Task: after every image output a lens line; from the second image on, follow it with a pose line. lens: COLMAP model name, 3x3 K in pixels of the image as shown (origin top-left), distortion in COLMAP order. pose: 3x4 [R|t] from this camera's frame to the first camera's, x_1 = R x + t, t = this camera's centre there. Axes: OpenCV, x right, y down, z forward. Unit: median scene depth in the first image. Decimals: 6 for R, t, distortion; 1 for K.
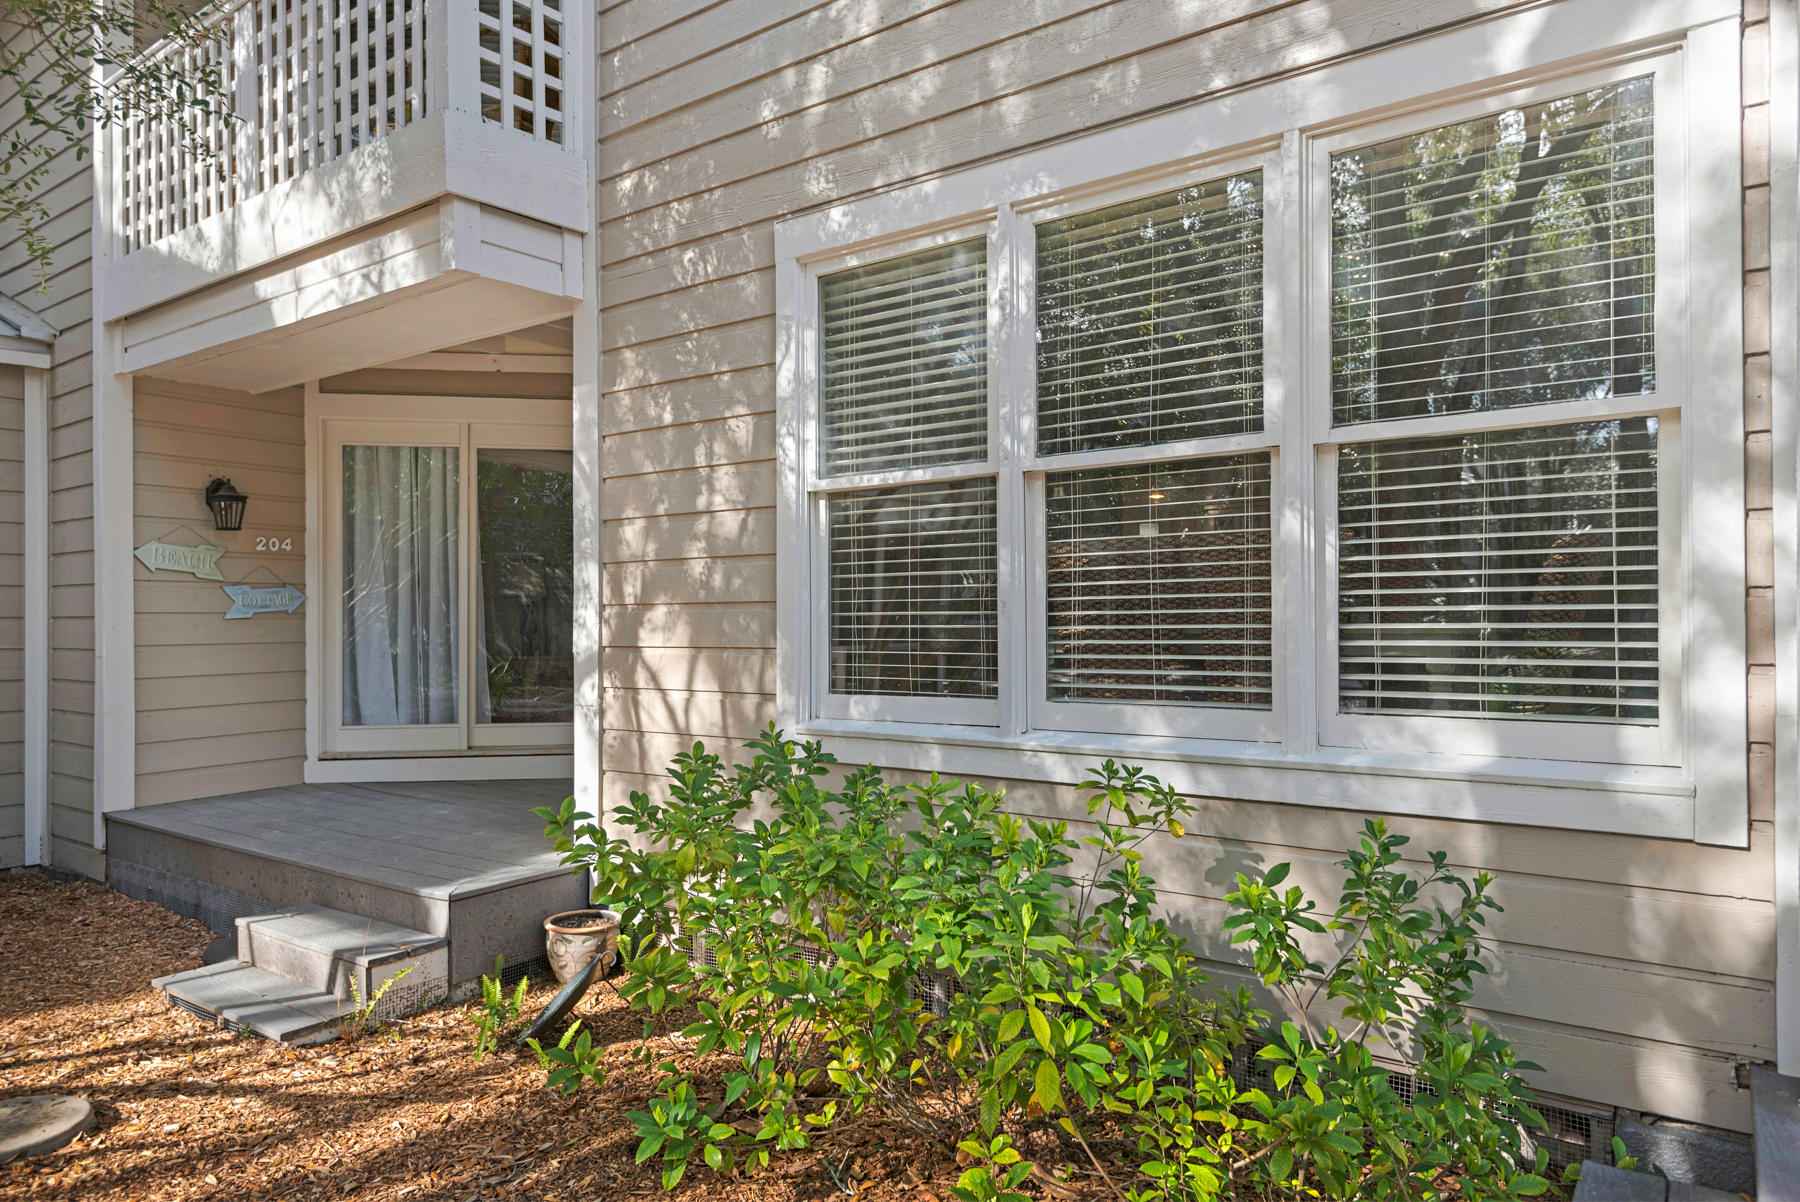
lens RADIAL K [[1149.4, 0, 902.0], [0, 1149.4, 598.6], [0, 0, 1]] dist [-0.001318, -0.002104]
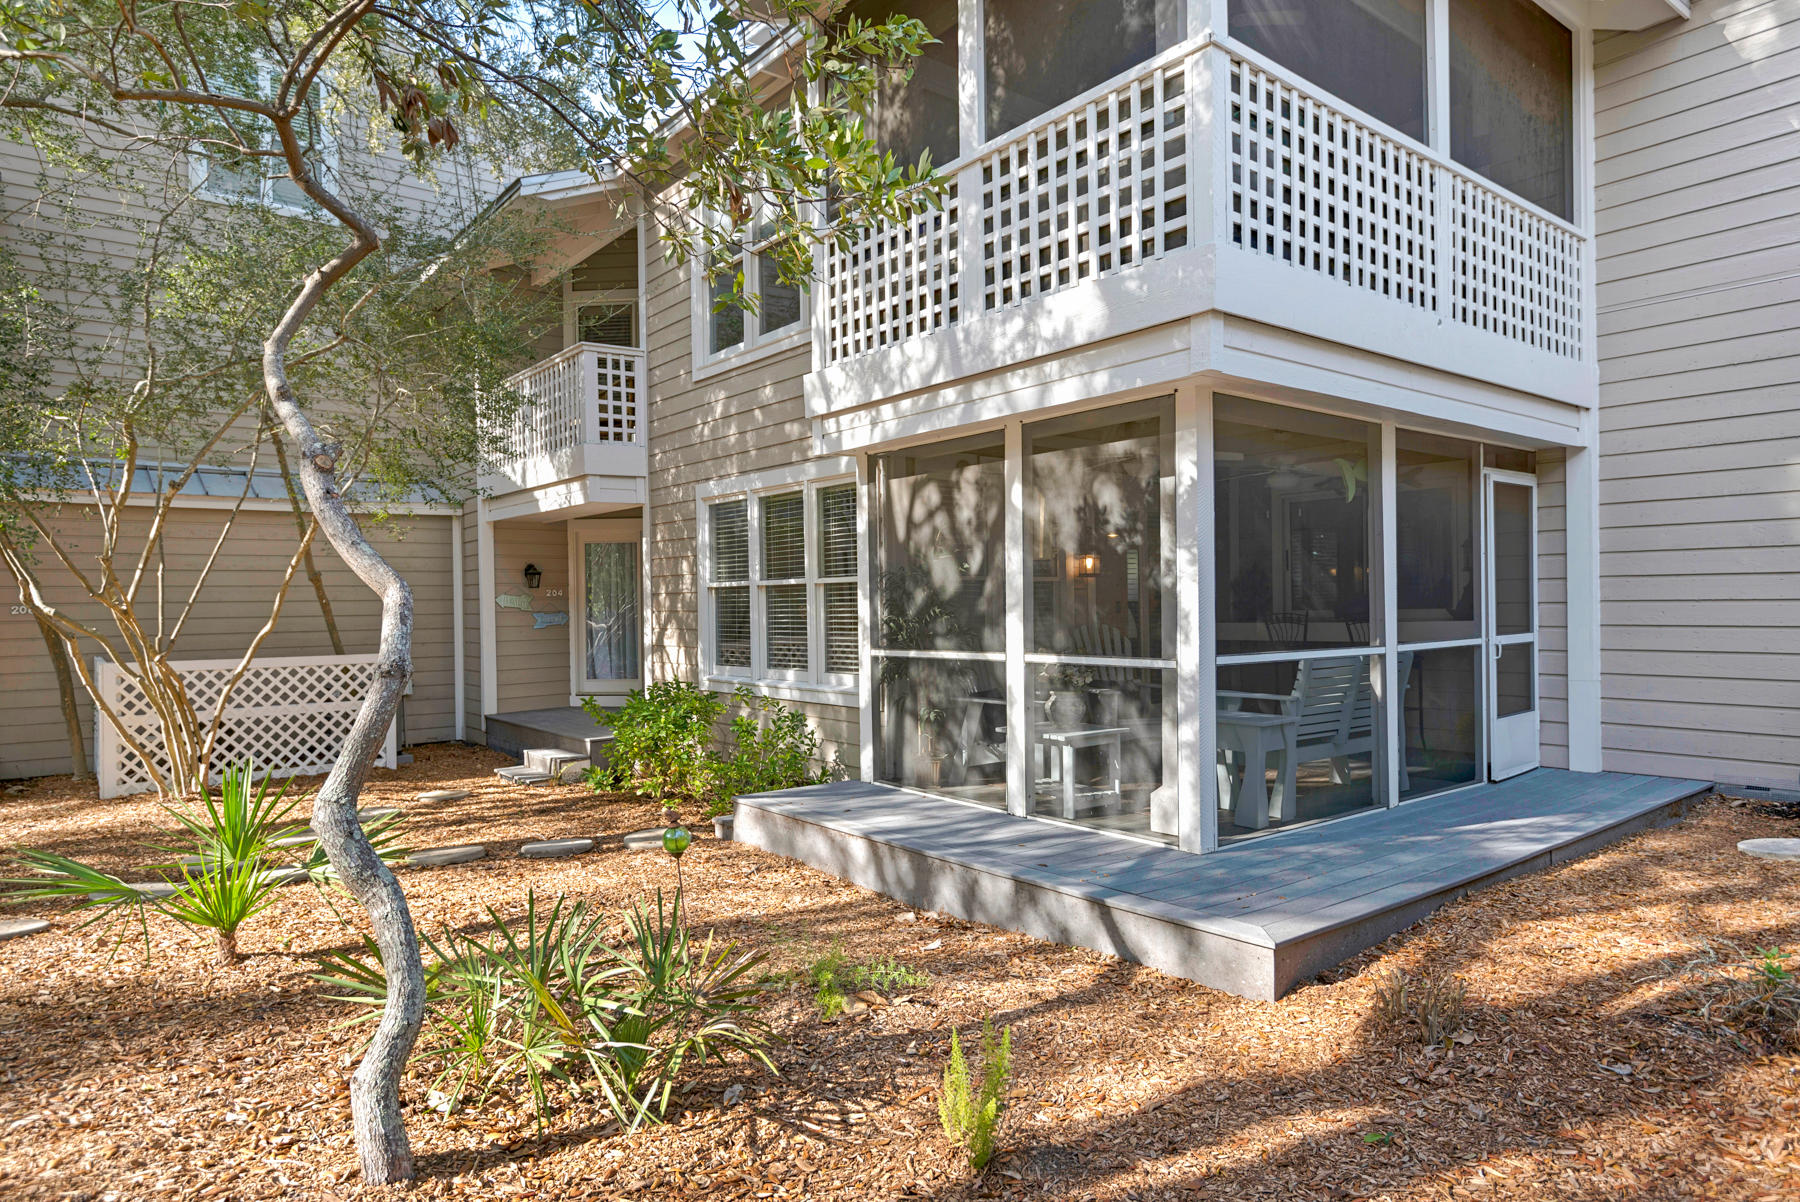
lens RADIAL K [[1089.8, 0, 900.3], [0, 1089.8, 609.1], [0, 0, 1]] dist [0.000925, 0.000088]
pose [[0.963240, 0.000051, -0.268641, 0.896010], [0.005982, 0.999748, 0.021639, -0.083835], [0.268574, -0.022450, 0.962997, -1.129103]]
